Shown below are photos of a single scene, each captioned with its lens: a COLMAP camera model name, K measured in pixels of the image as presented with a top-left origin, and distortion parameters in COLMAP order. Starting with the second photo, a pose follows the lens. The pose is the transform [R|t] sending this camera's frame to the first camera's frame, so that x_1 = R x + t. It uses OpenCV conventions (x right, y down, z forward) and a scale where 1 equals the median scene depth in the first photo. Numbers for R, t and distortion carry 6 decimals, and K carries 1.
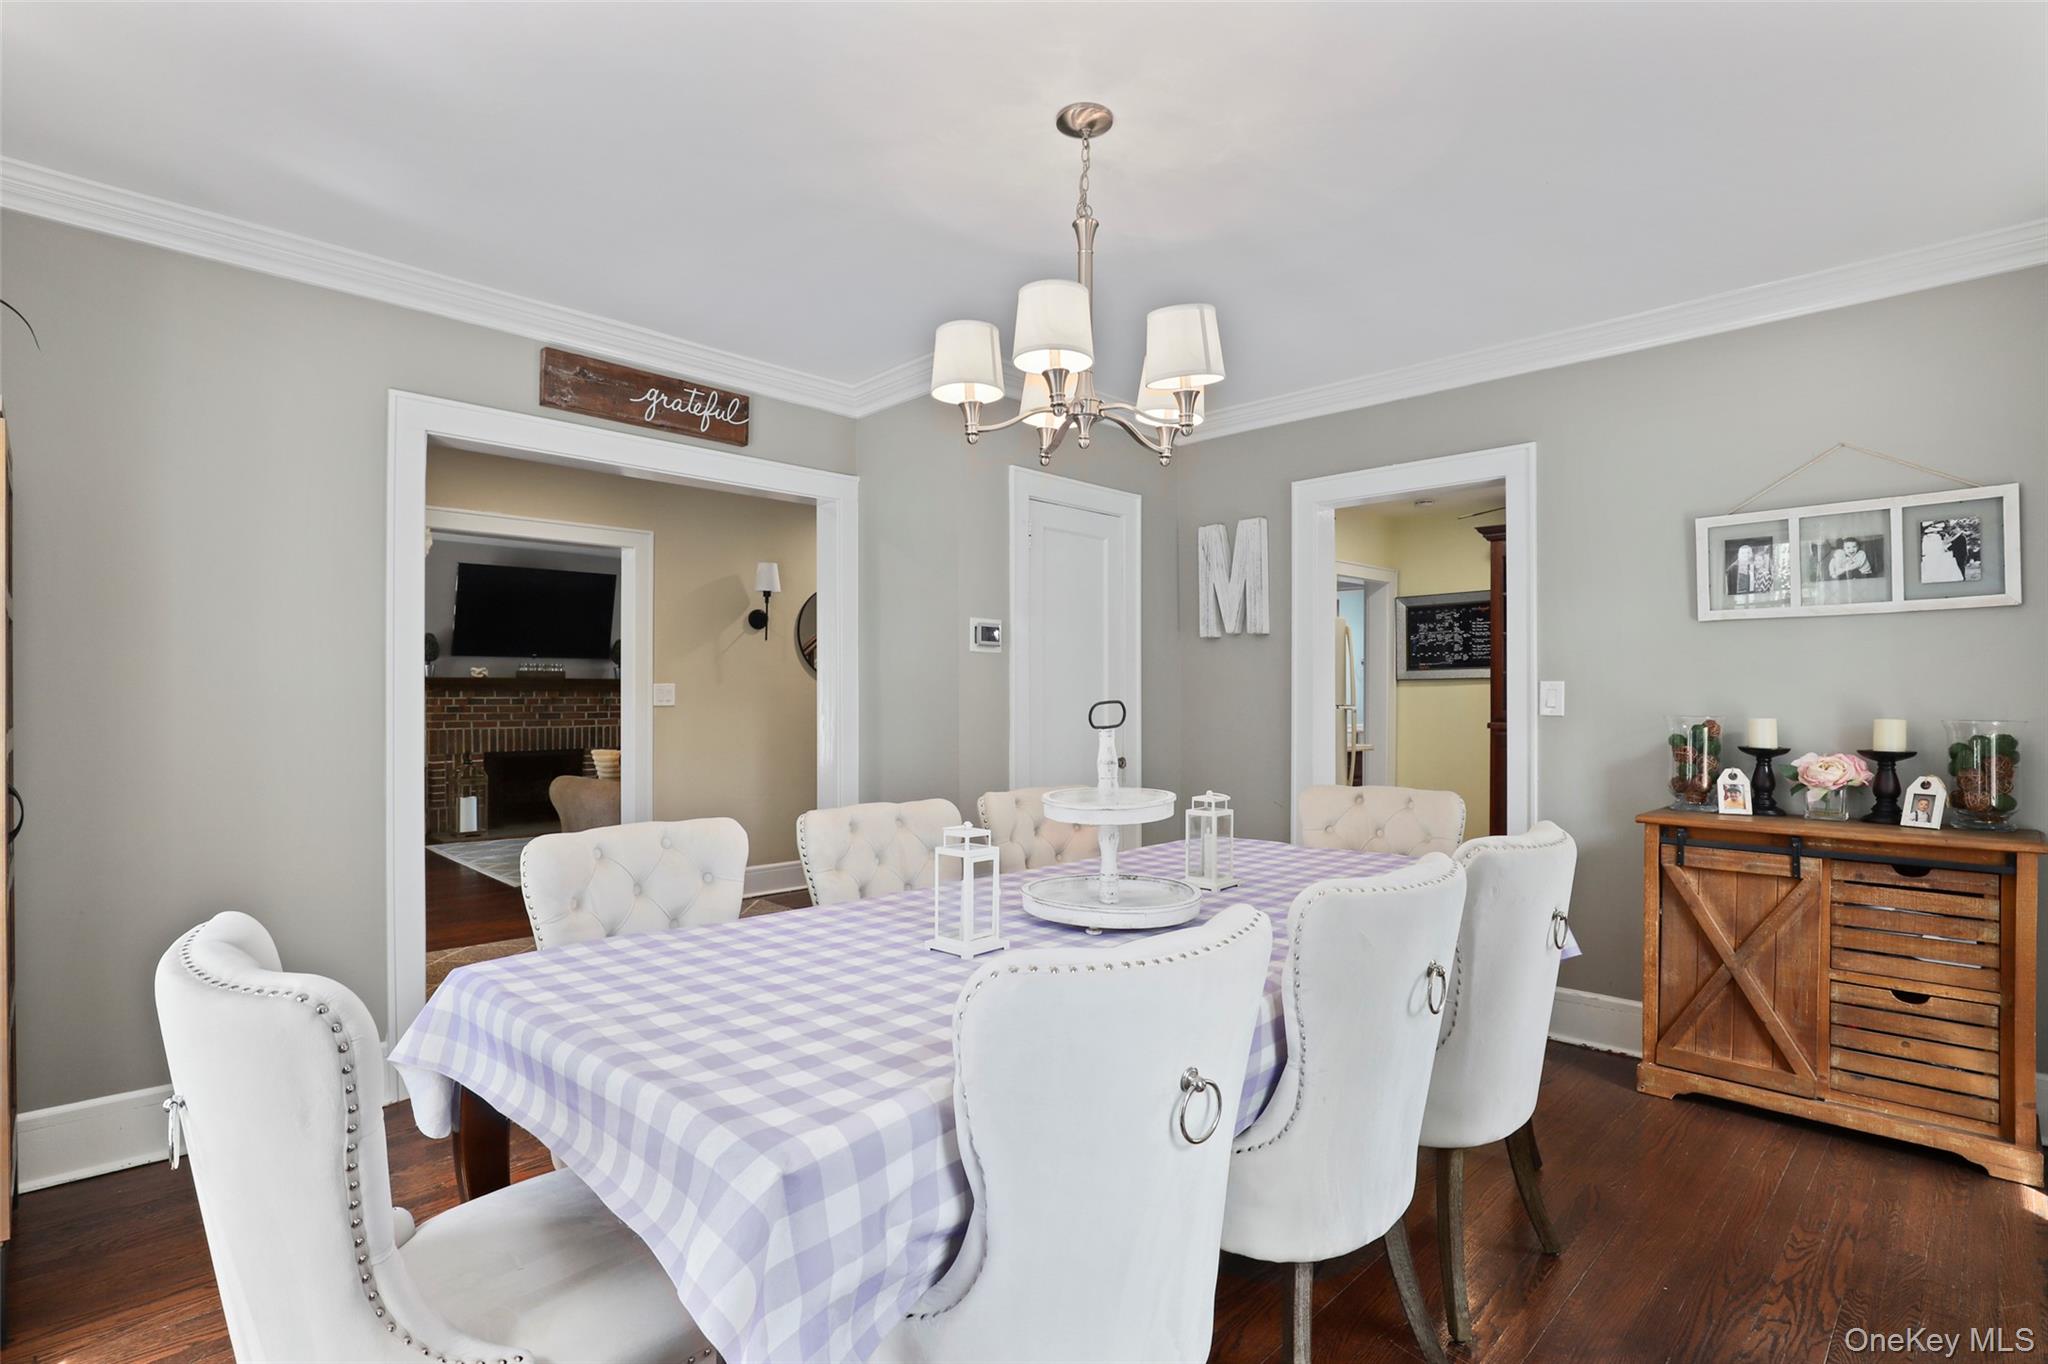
lens RADIAL K [[972.6, 0, 1030.3], [0, 972.6, 689.9], [0, 0, 1]] dist [-0.028929, 0.002963]
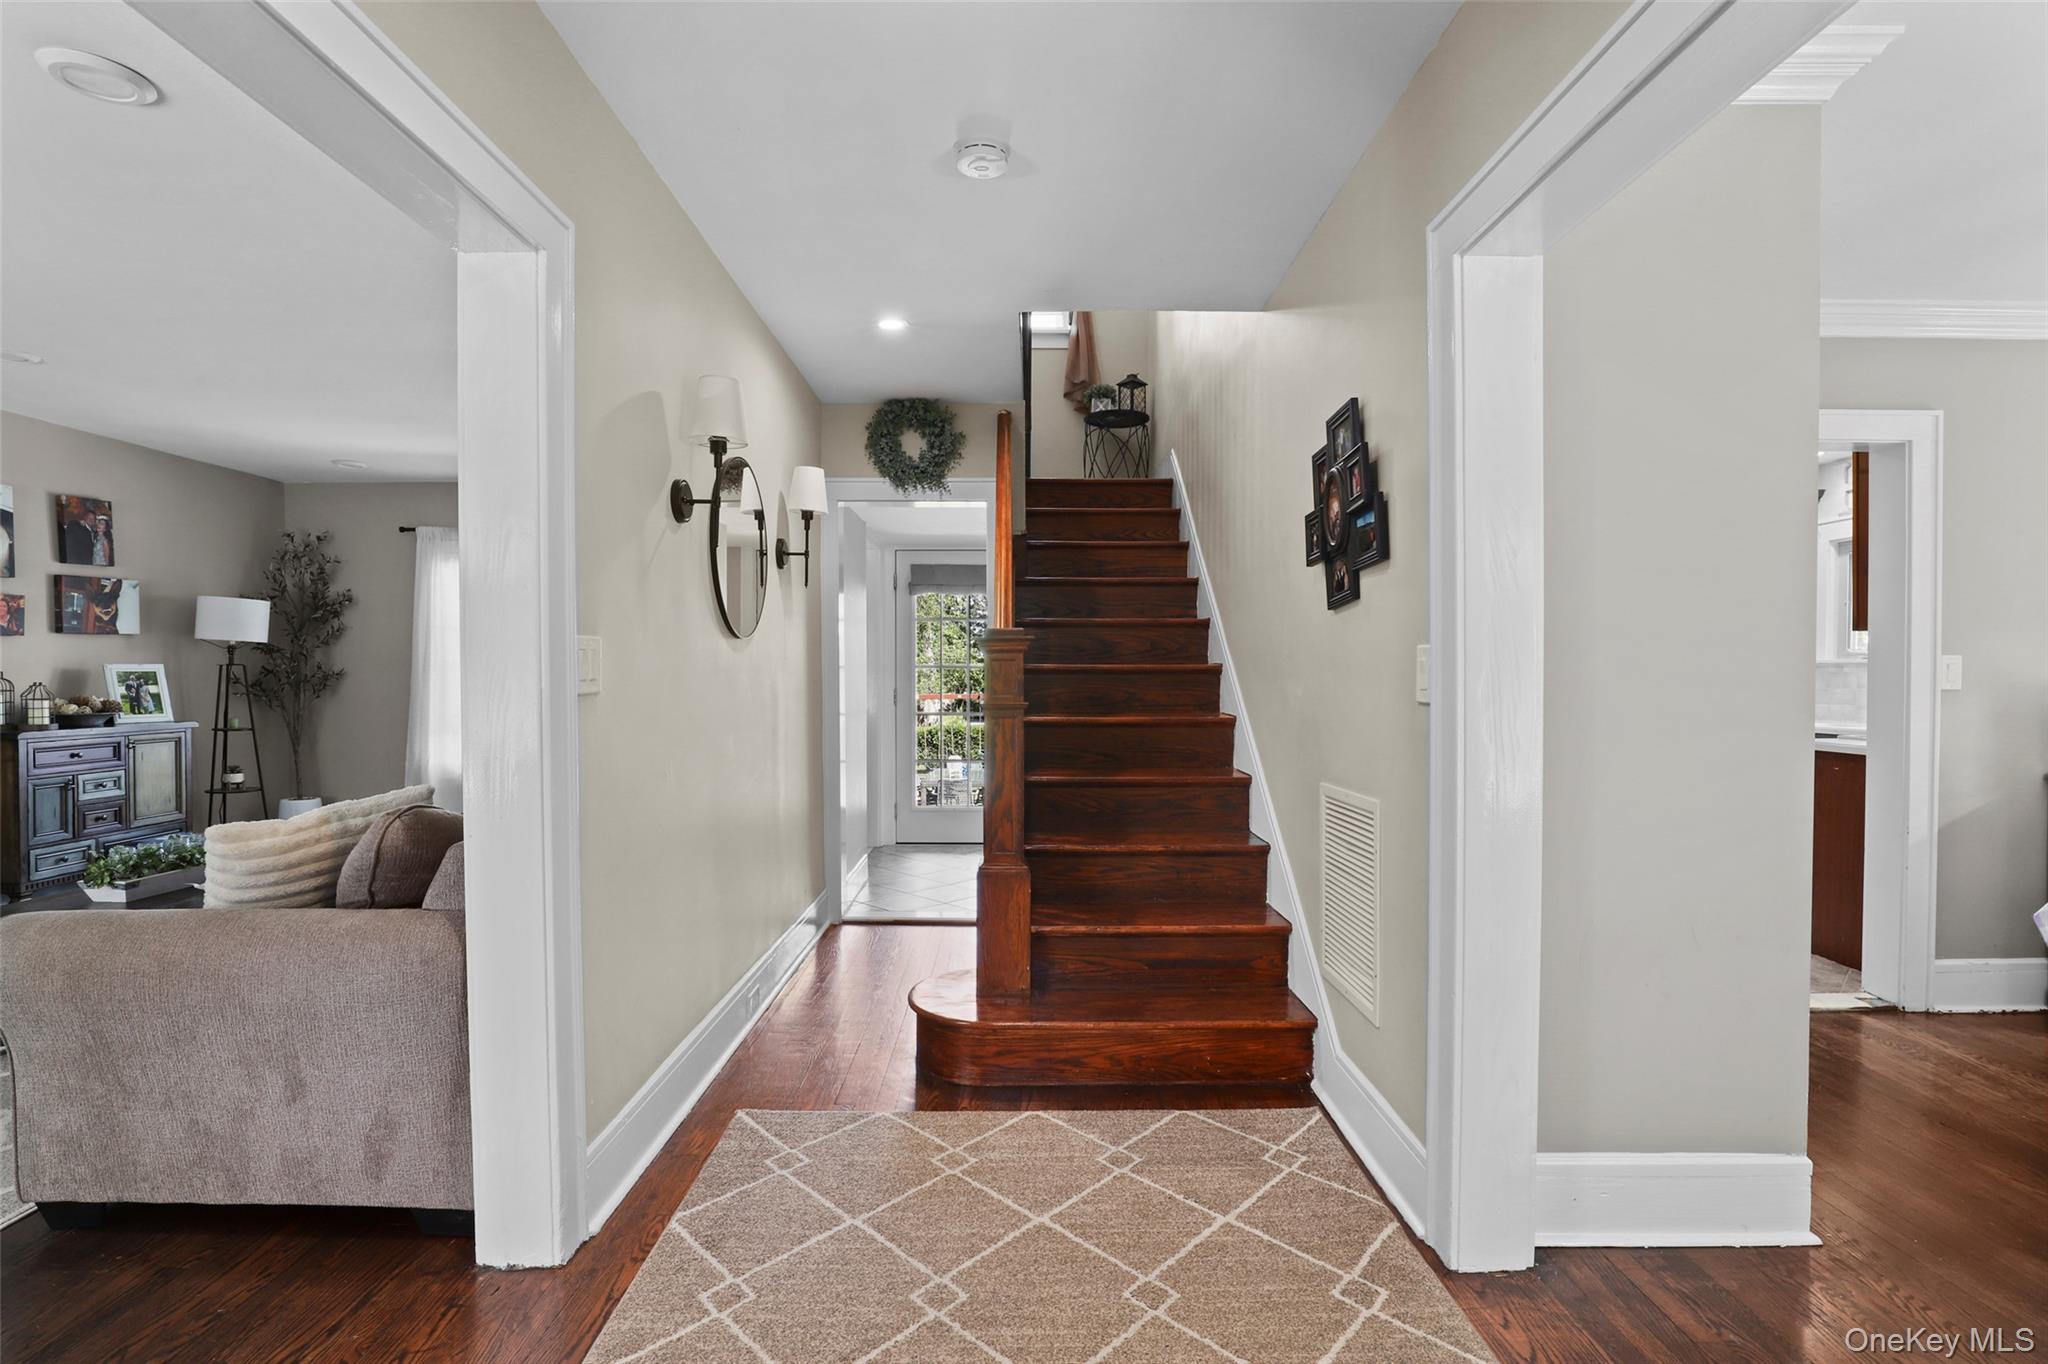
lens RADIAL K [[972.6, 0, 1033.7], [0, 972.6, 683.9], [0, 0, 1]] dist [-0.028929, 0.002963]
pose [[0.720161, -0.006672, 0.693775, -0.335000], [-0.001954, 0.999930, 0.011645, 0.004700], [-0.693805, -0.009742, 0.720097, 0.389529]]
